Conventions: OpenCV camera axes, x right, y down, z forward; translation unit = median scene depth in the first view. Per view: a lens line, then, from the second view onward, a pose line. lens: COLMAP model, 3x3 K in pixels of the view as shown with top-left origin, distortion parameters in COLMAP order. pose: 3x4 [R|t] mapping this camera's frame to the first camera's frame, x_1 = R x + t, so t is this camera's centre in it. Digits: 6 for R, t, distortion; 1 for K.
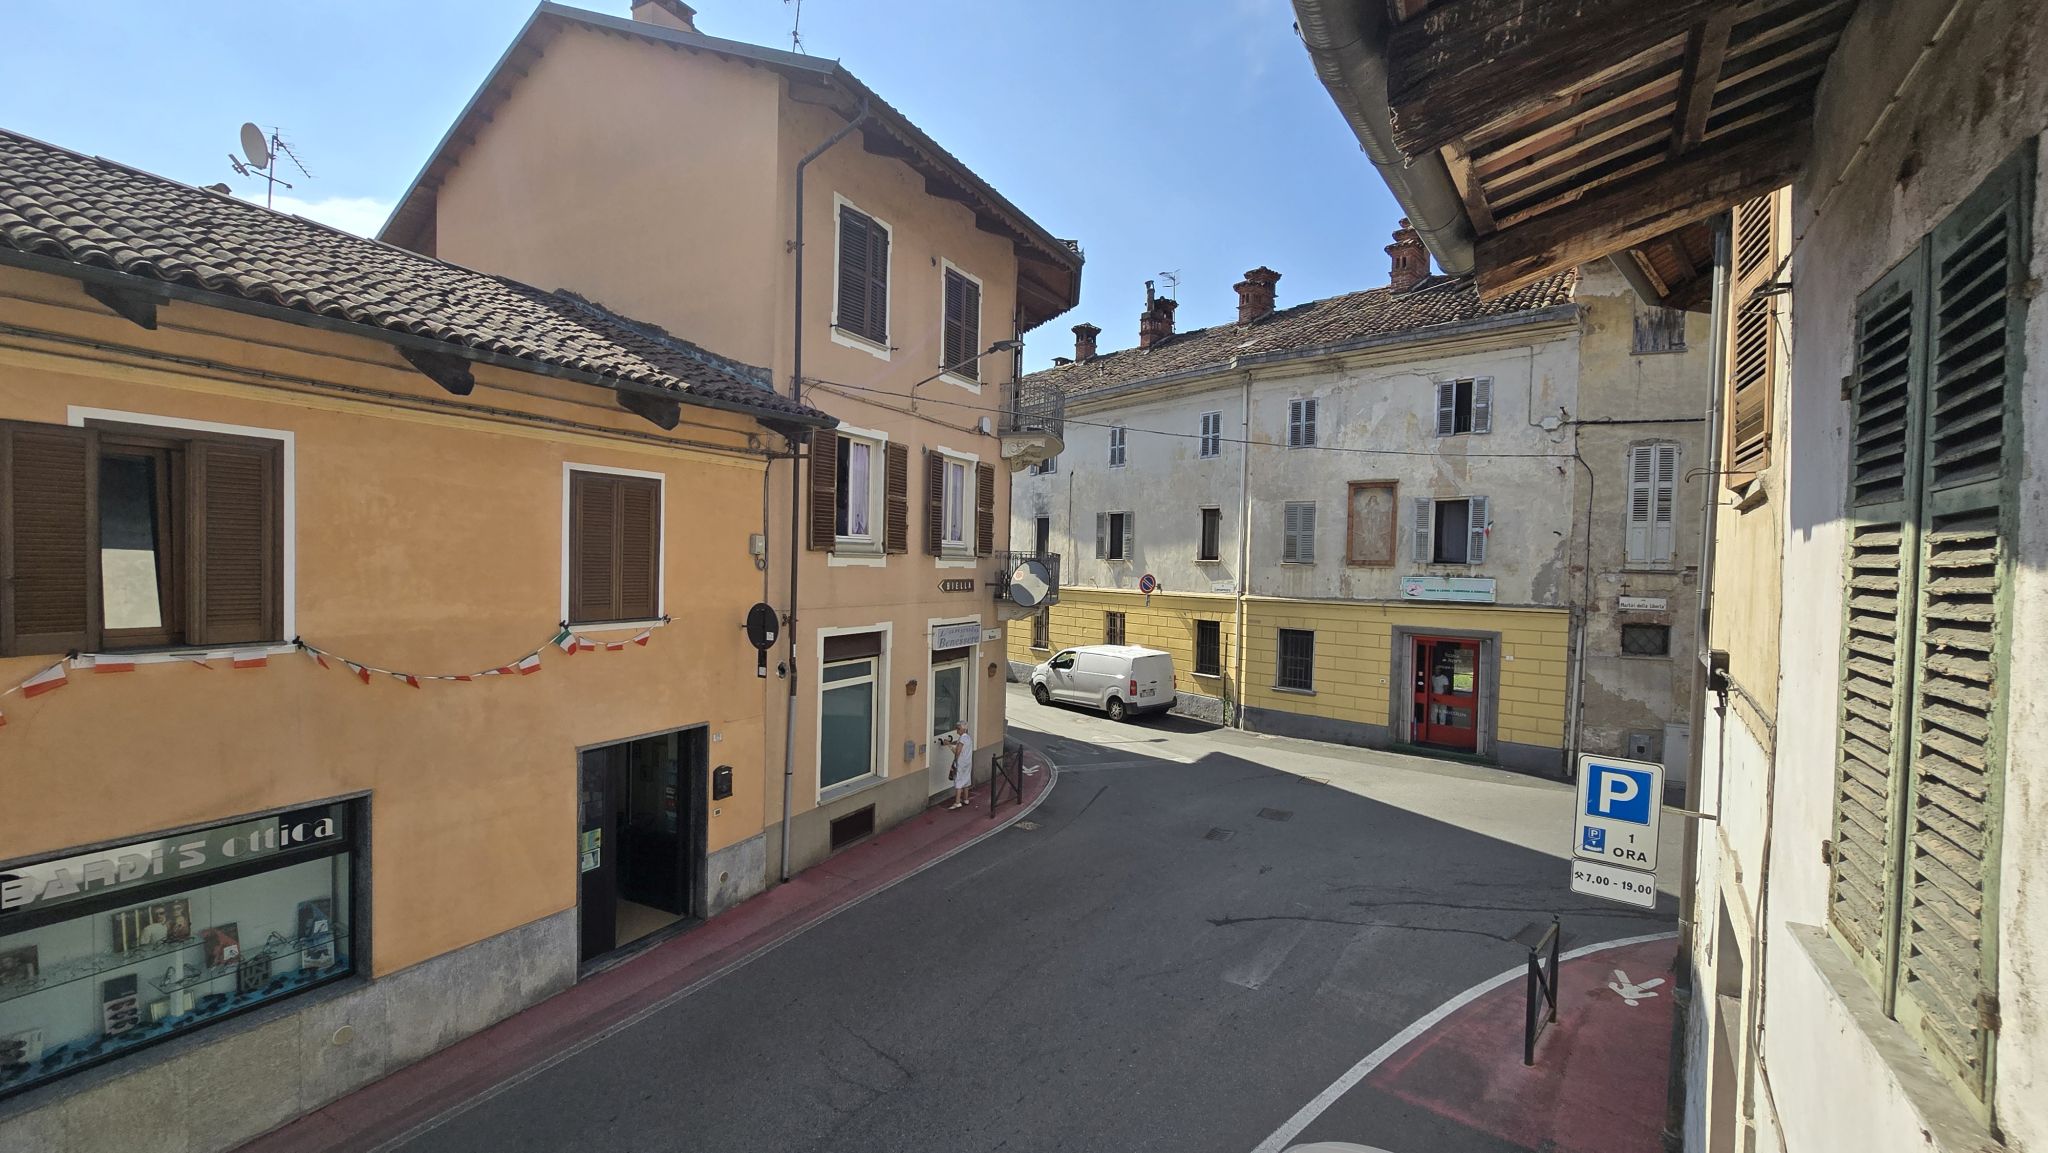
lens RADIAL K [[838.3, 0, 1039.2], [0, 838.3, 584.3], [0, 0, 1]] dist [-0.003301, -0.000528]
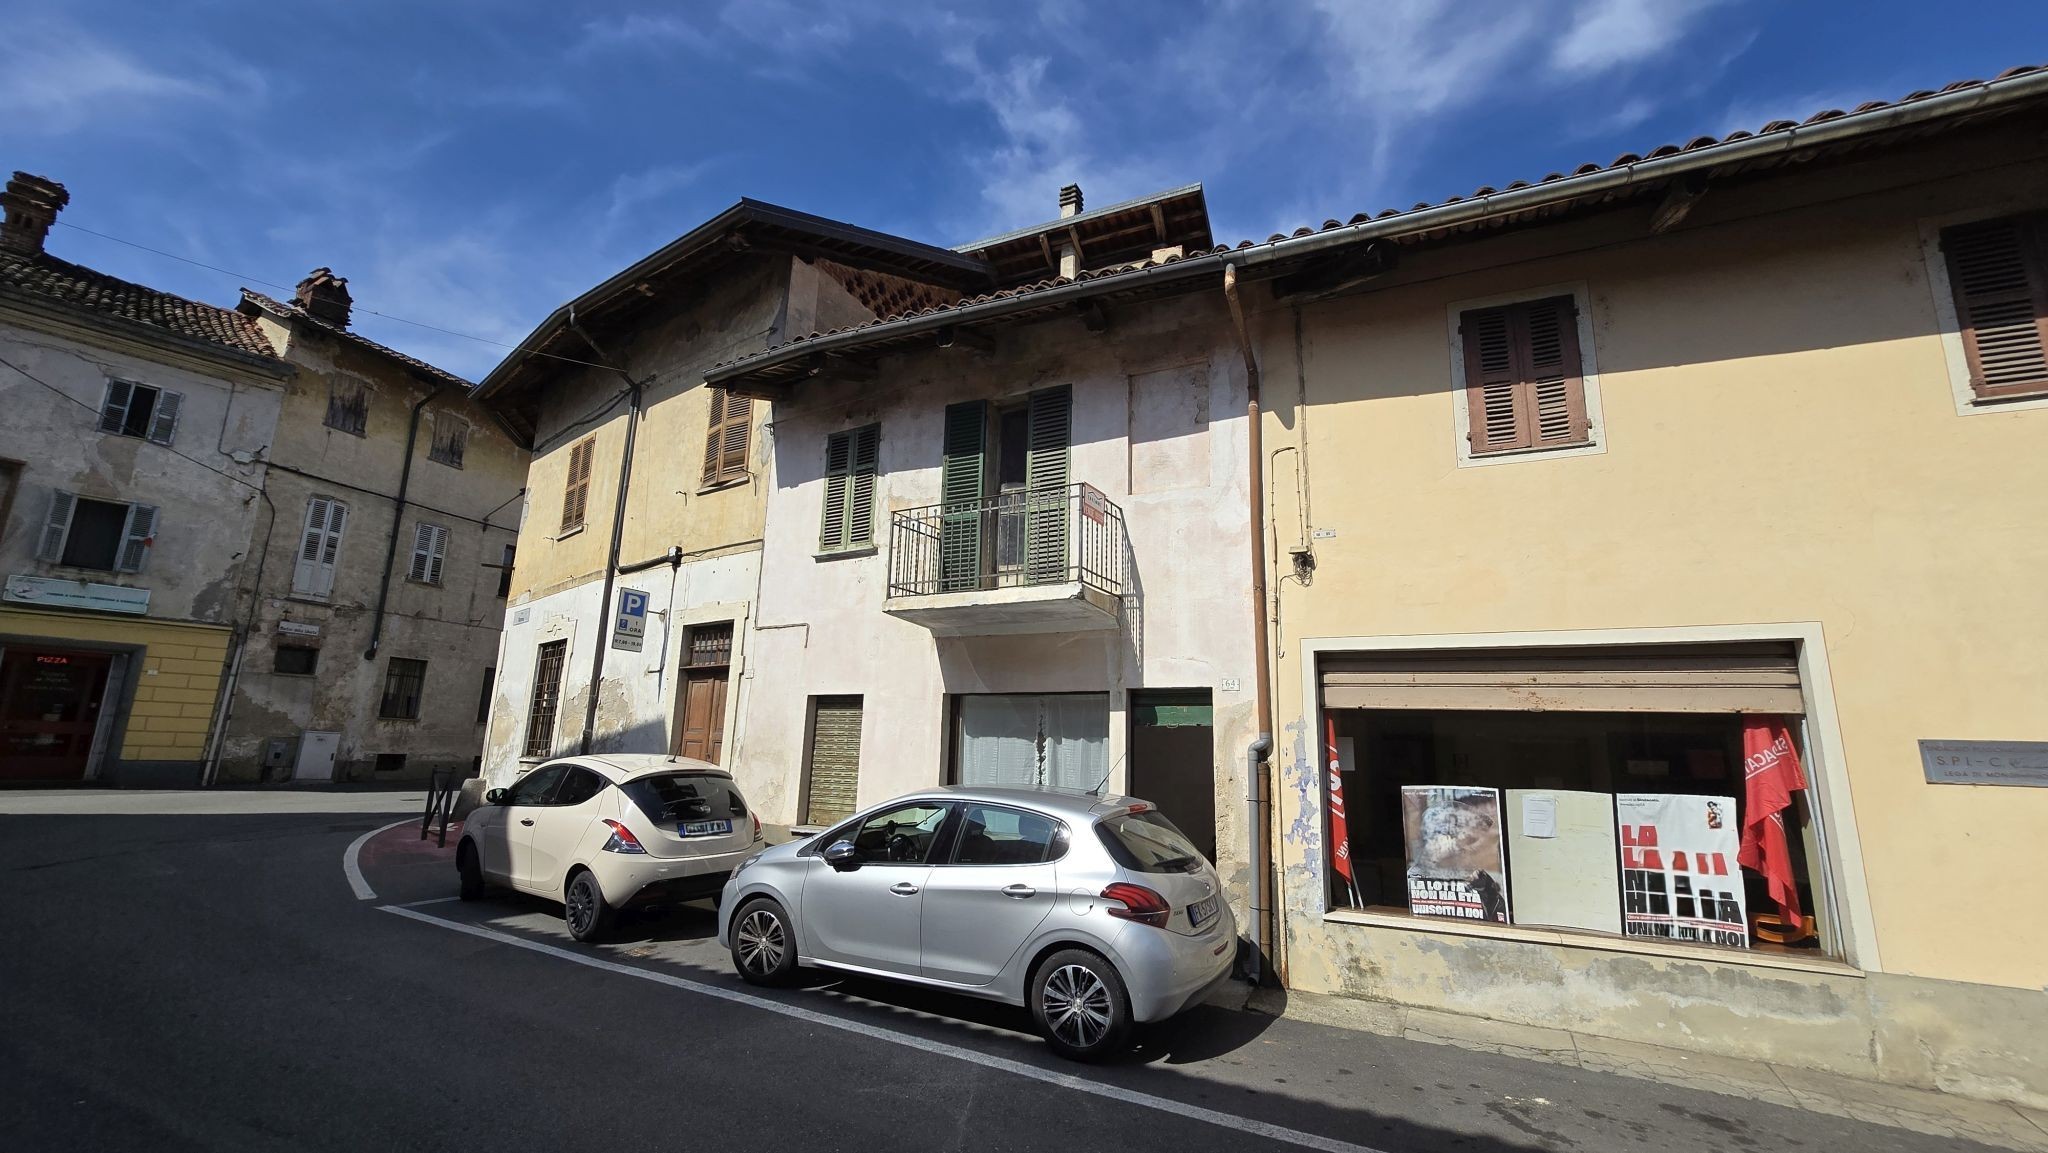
lens RADIAL K [[837.5, 0, 1044.0], [0, 837.5, 583.9], [0, 0, 1]] dist [-0.005271, -0.000414]
pose [[-0.013777, 0.181665, 0.983264, -0.705318], [-0.000278, 0.983357, -0.181686, 0.268311], [-0.999905, -0.002776, -0.013497, -0.047013]]
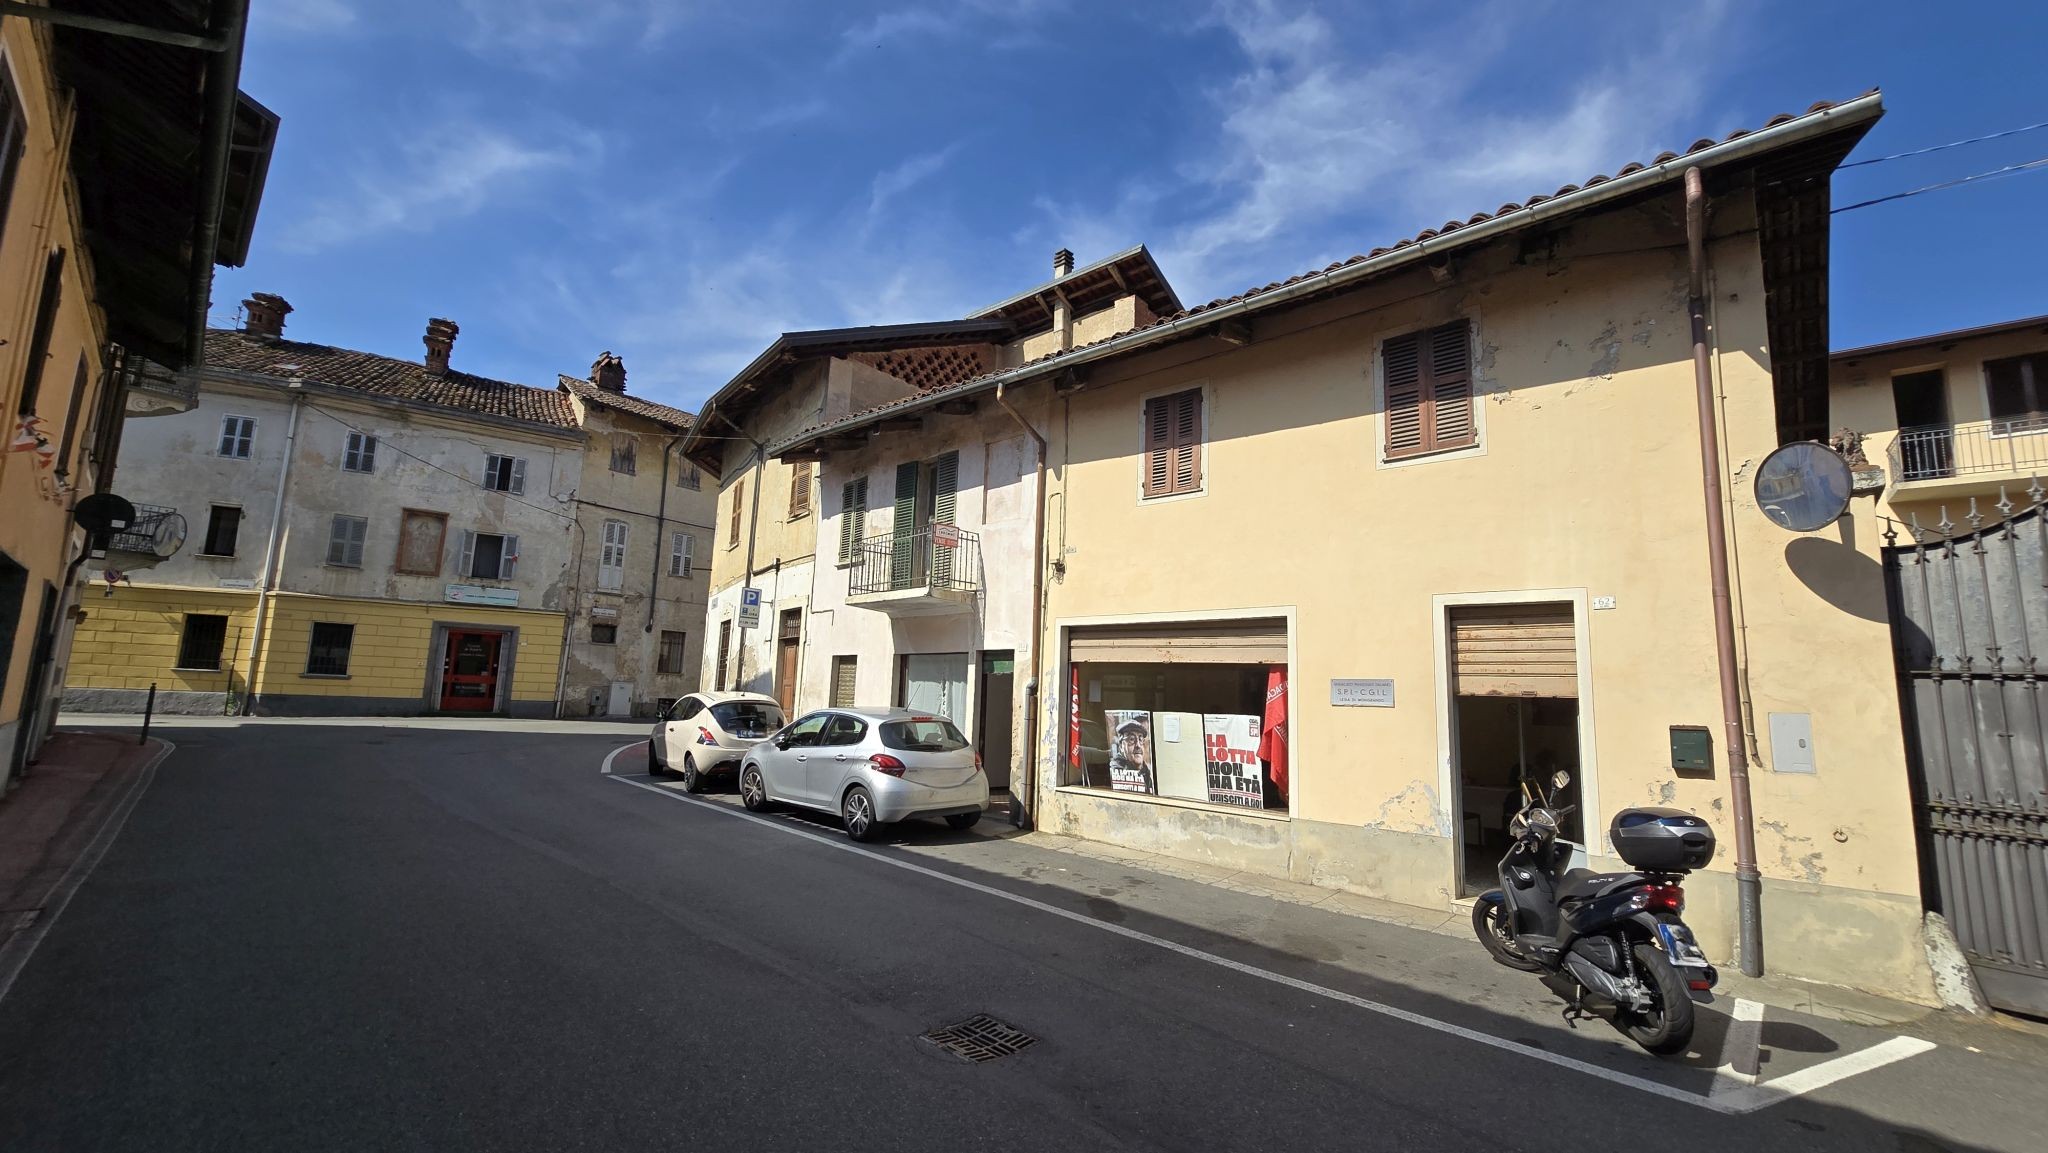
lens RADIAL K [[837.5, 0, 1044.0], [0, 837.5, 583.9], [0, 0, 1]] dist [-0.005271, -0.000414]
pose [[0.272216, 0.125606, 0.954003, -1.042655], [-0.004052, 0.991585, -0.129398, 0.282994], [-0.962228, 0.031359, 0.270435, -0.512646]]
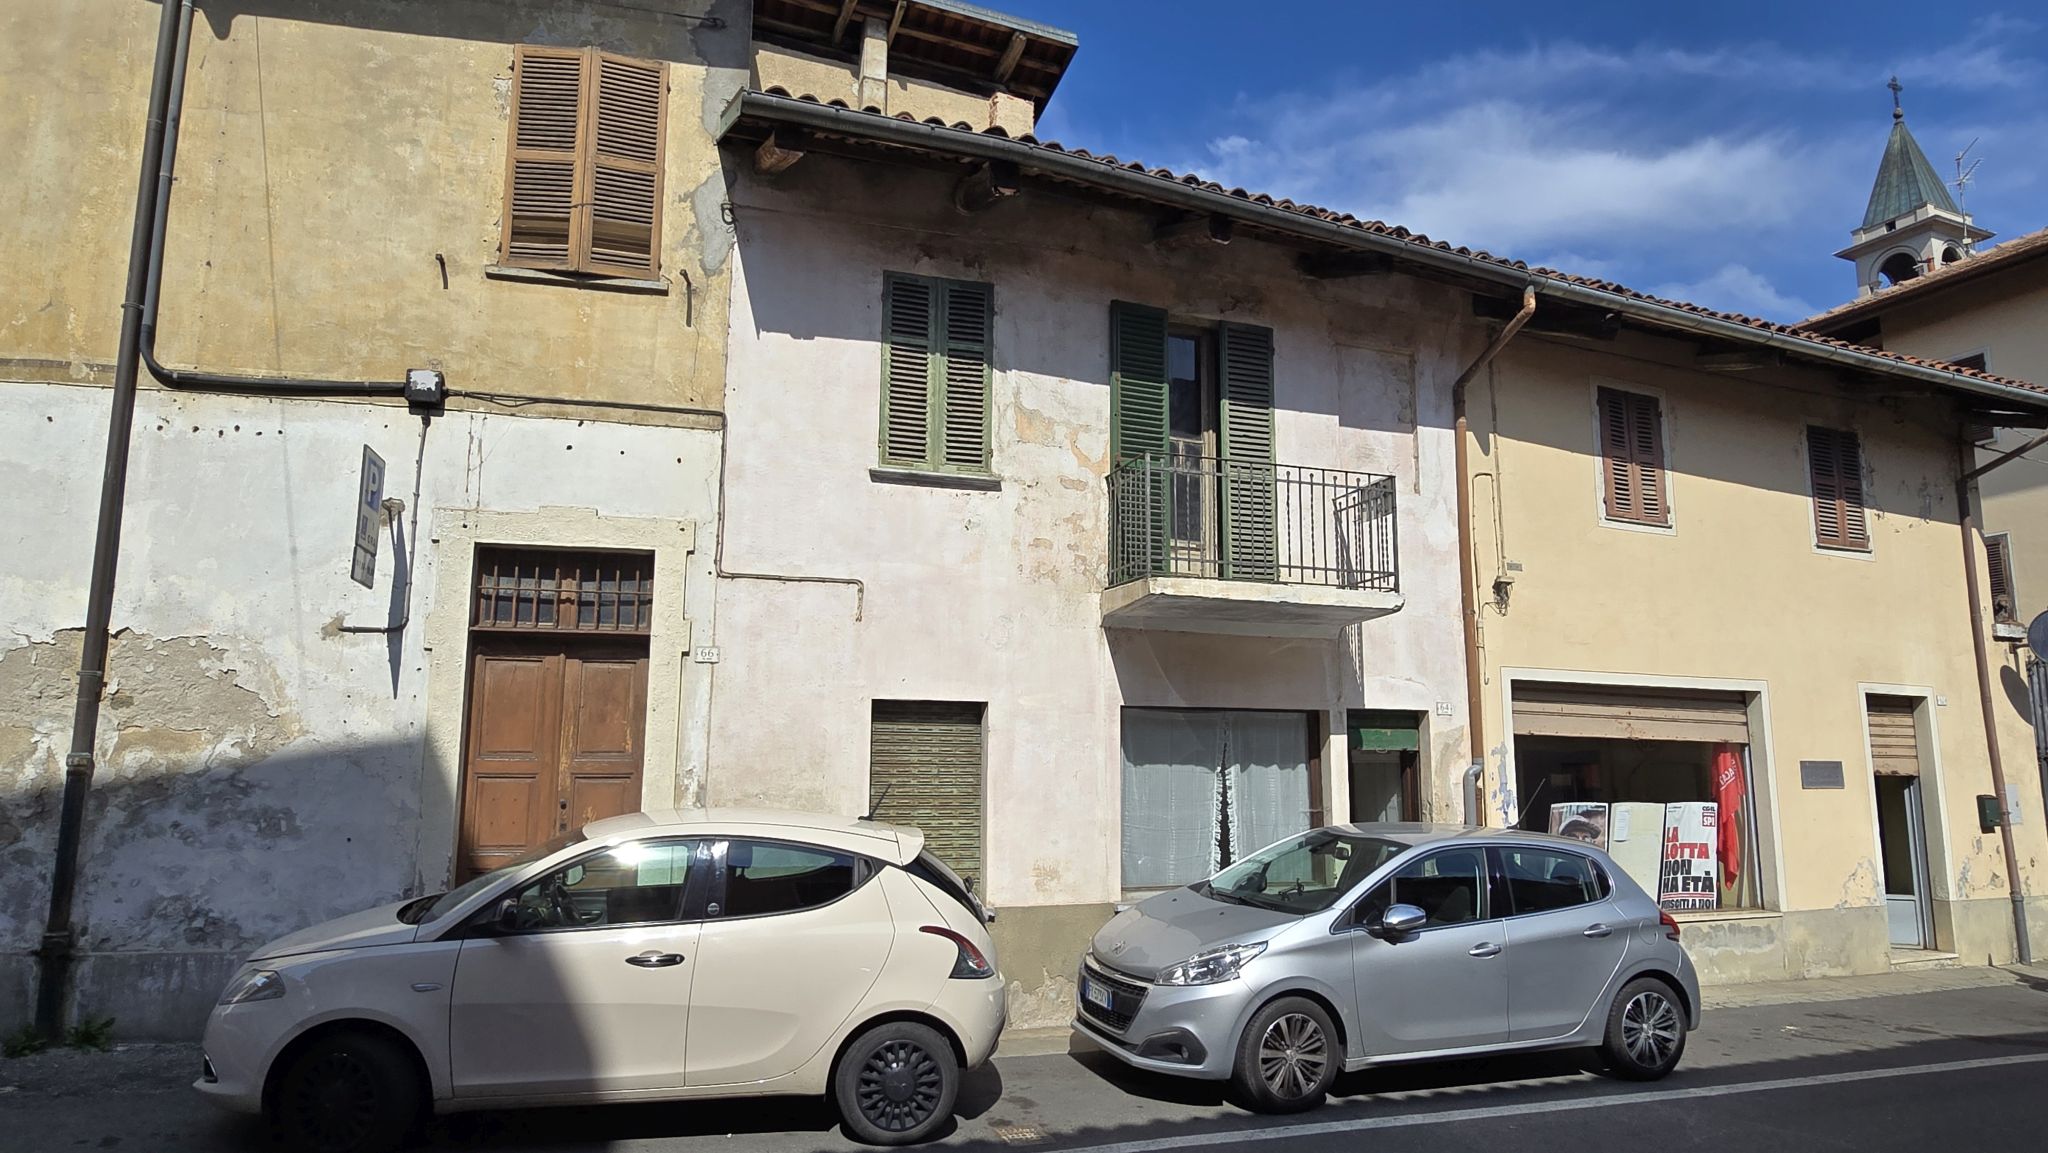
lens RADIAL K [[1196.6, 0, 1053.6], [0, 1196.6, 591.0], [0, 0, 1]] dist [-0.003831, -0.001312]
pose [[-0.764907, 0.071230, 0.640190, -0.407763], [-0.003102, 0.993448, -0.114241, 0.242384], [-0.644133, -0.089369, -0.759675, 0.690643]]
